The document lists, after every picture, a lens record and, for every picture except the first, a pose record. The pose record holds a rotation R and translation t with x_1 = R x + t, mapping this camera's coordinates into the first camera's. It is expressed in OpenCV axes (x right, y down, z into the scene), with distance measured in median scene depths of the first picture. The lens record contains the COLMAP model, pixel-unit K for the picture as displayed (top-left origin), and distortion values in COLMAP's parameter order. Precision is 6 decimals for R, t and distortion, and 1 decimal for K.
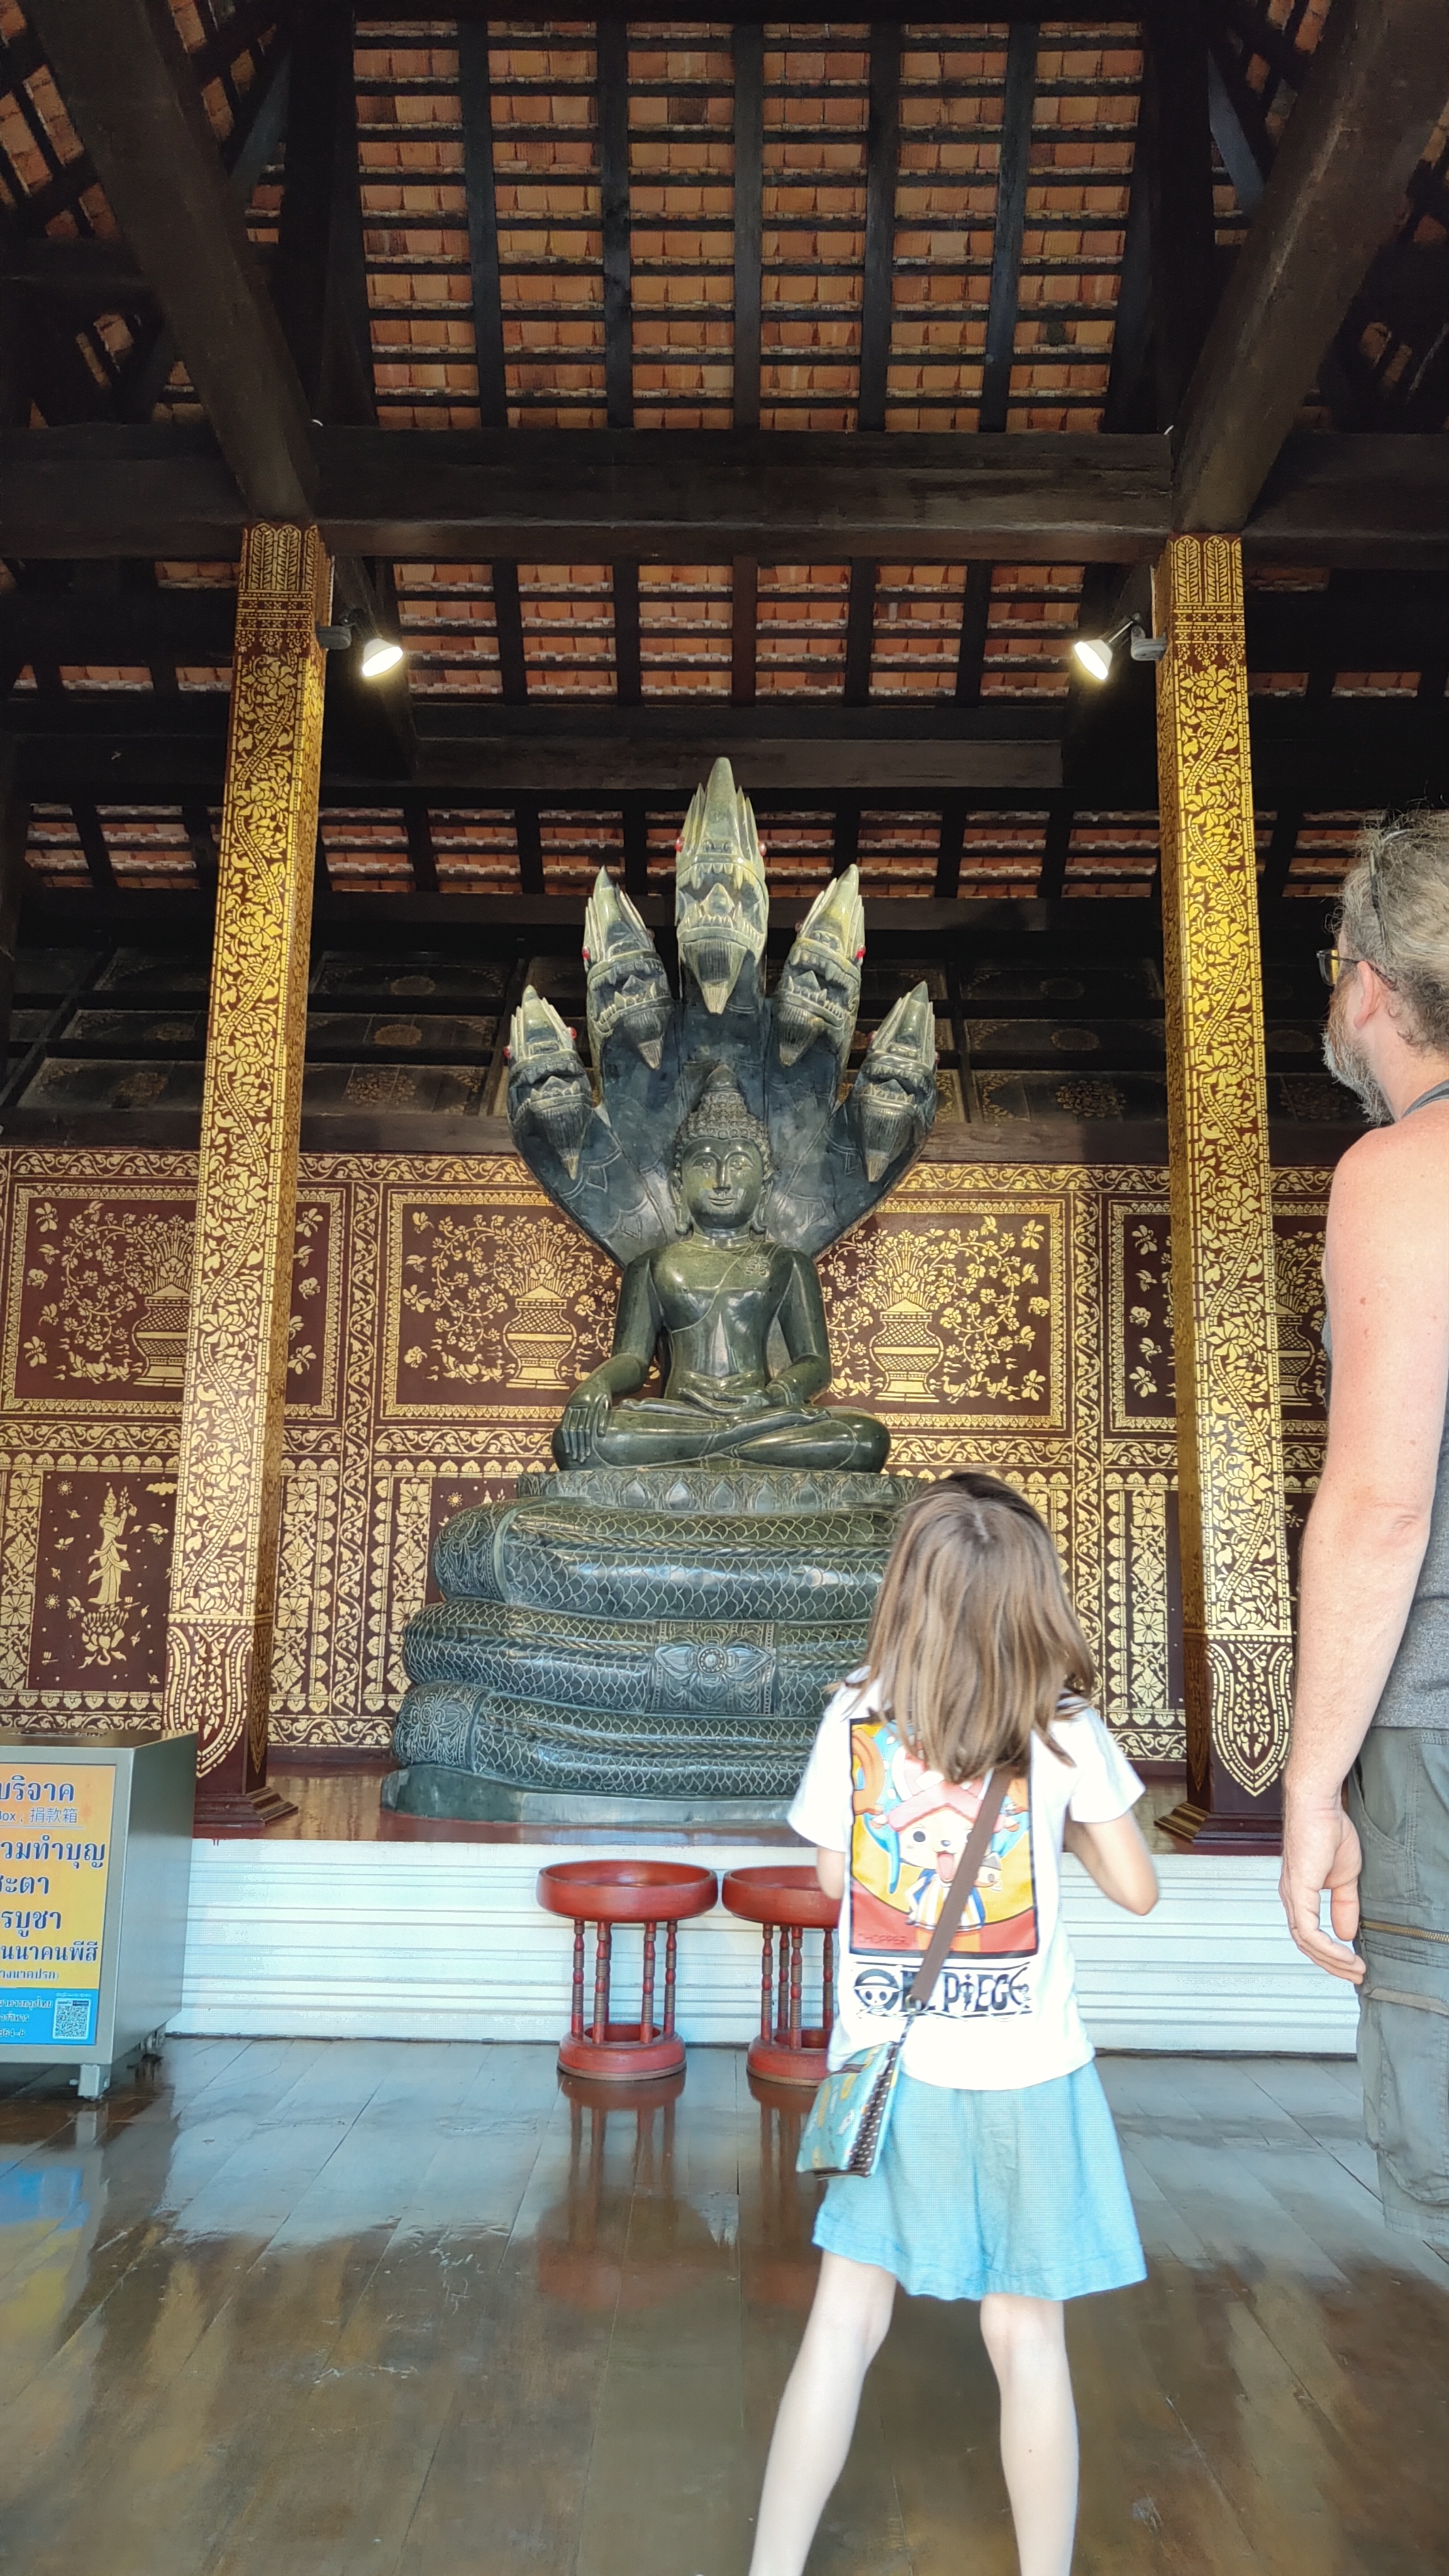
lens RADIAL K [[1835.3, 0, 726.5], [0, 1835.3, 1297.4], [0, 0, 1]] dist [0.012397, -0.006060]
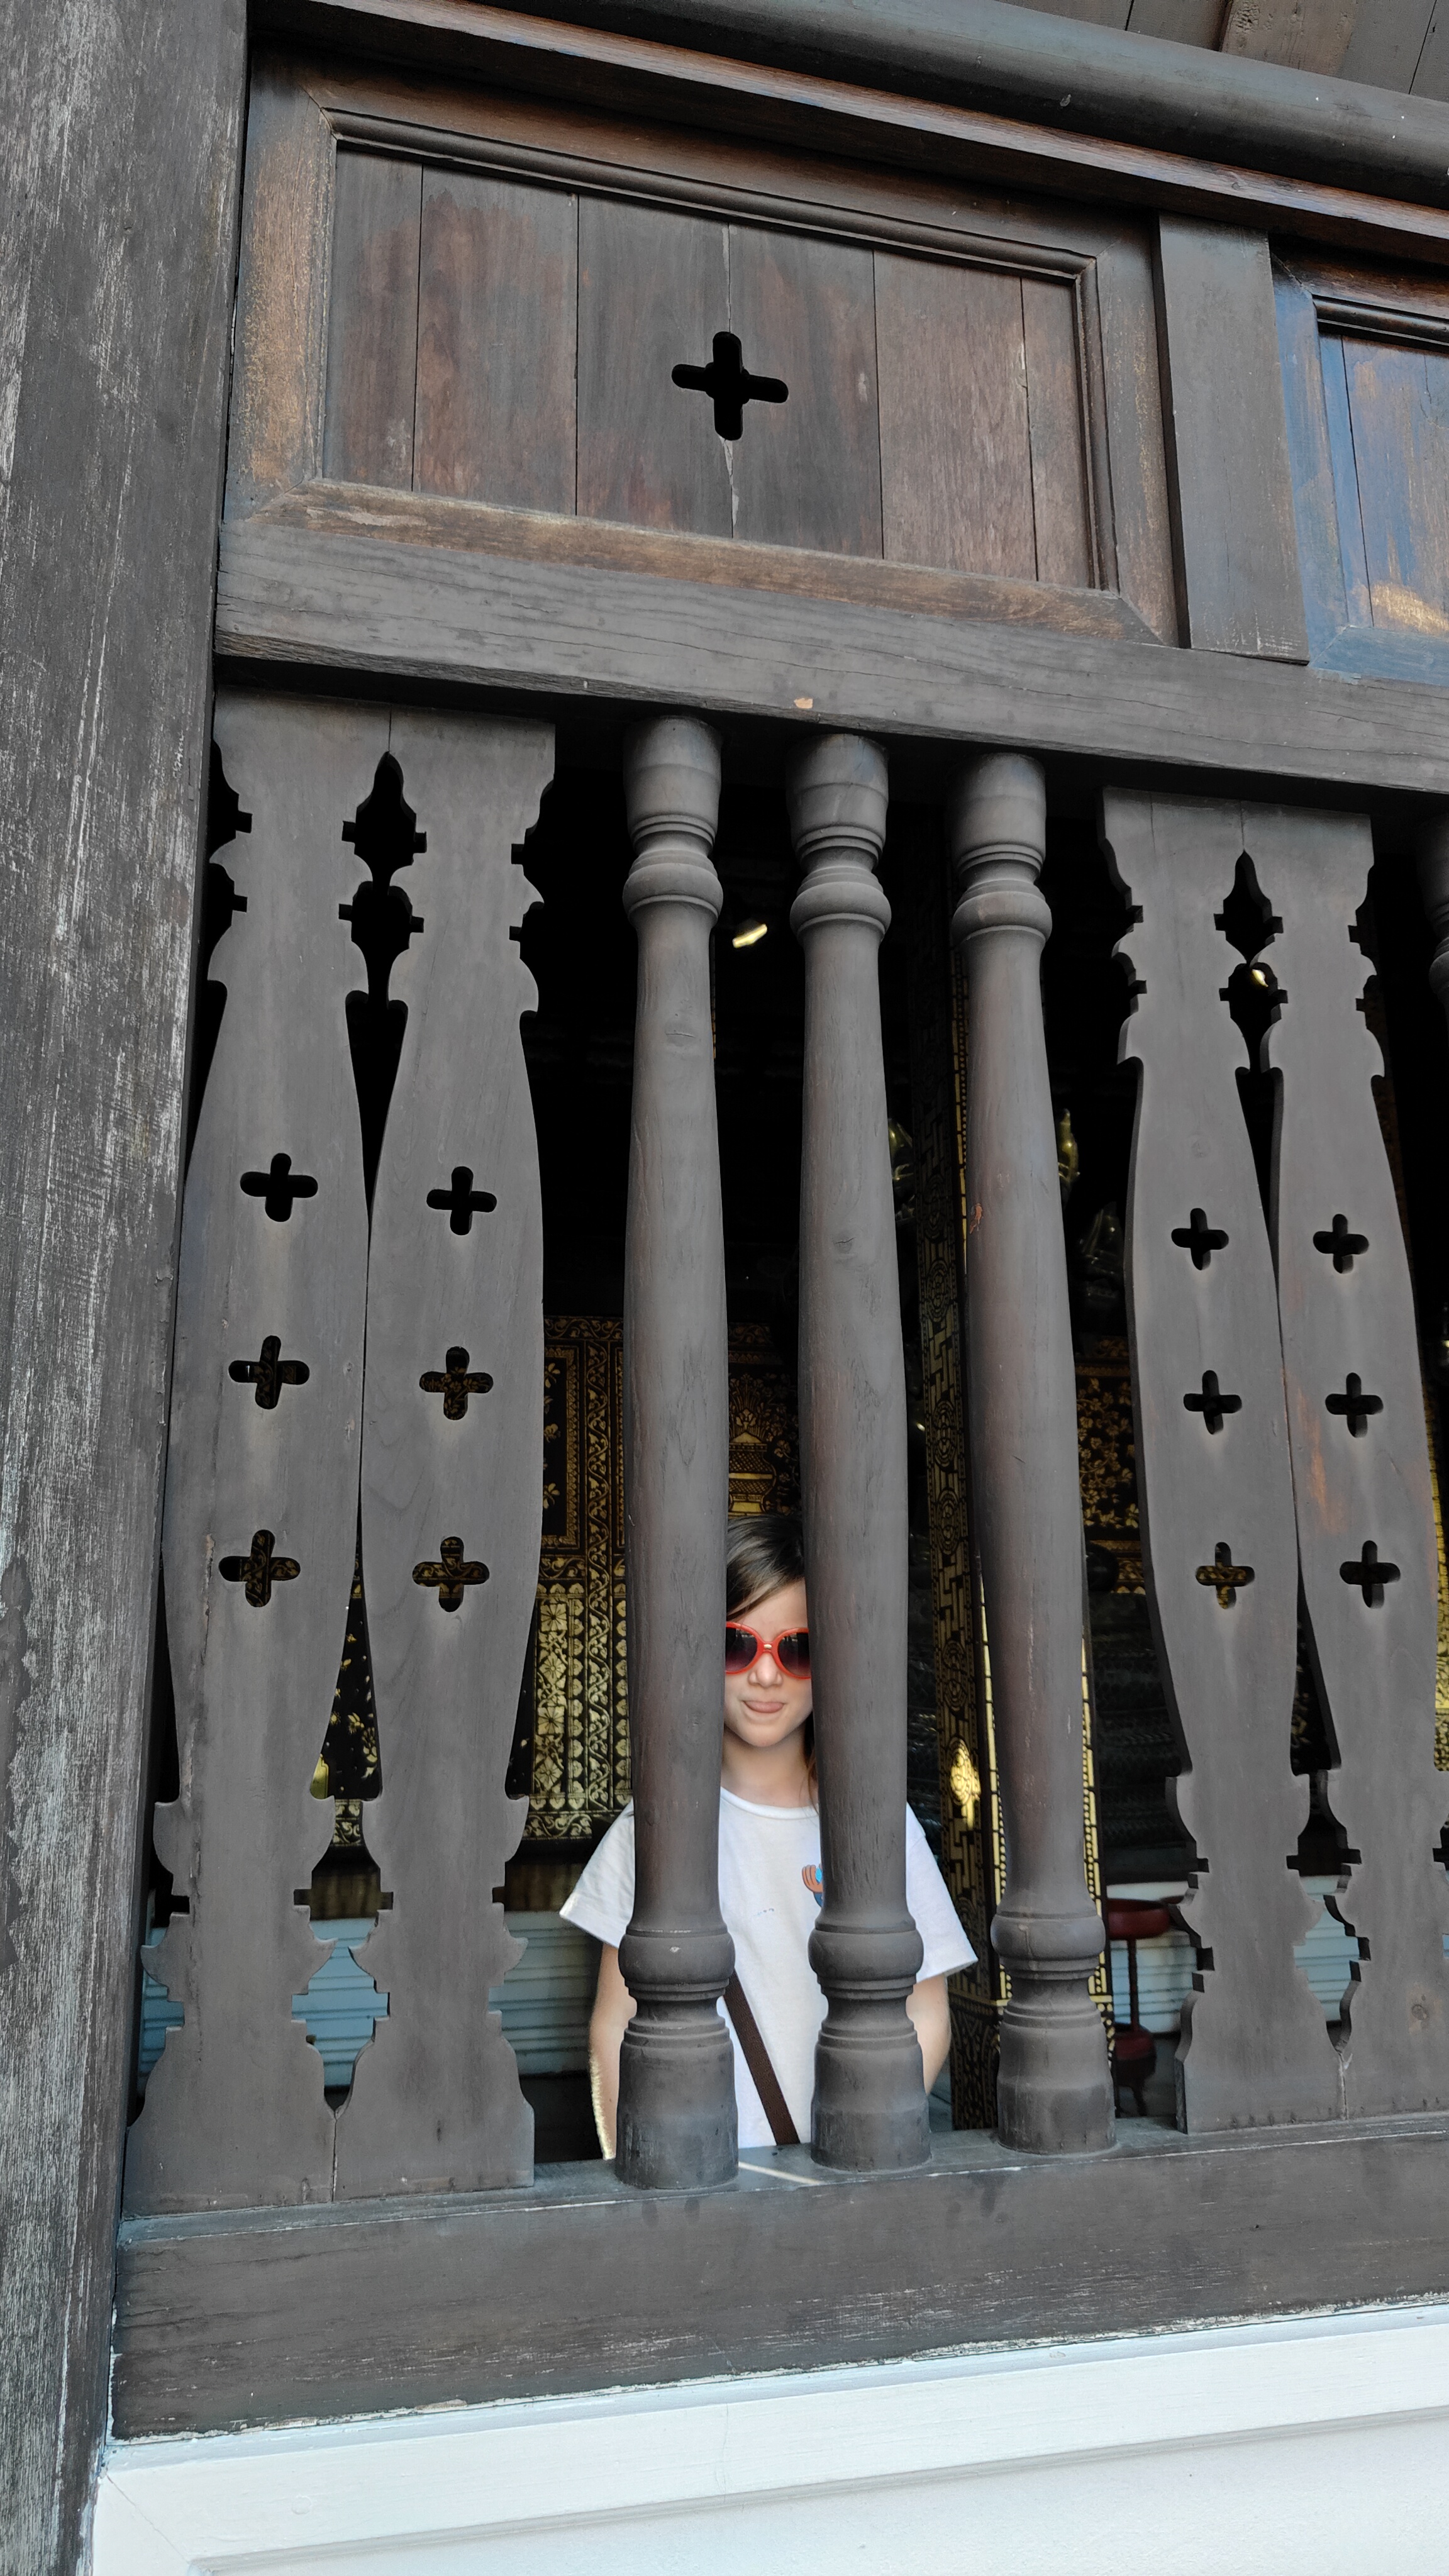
lens RADIAL K [[1835.3, 0, 722.0], [0, 1835.3, 1279.9], [0, 0, 1]] dist [0.012397, -0.006060]
pose [[0.964896, 0.028844, 0.261043, -0.434250], [-0.011677, 0.997679, -0.067078, -0.025165], [-0.262372, 0.061675, 0.962994, -0.137137]]
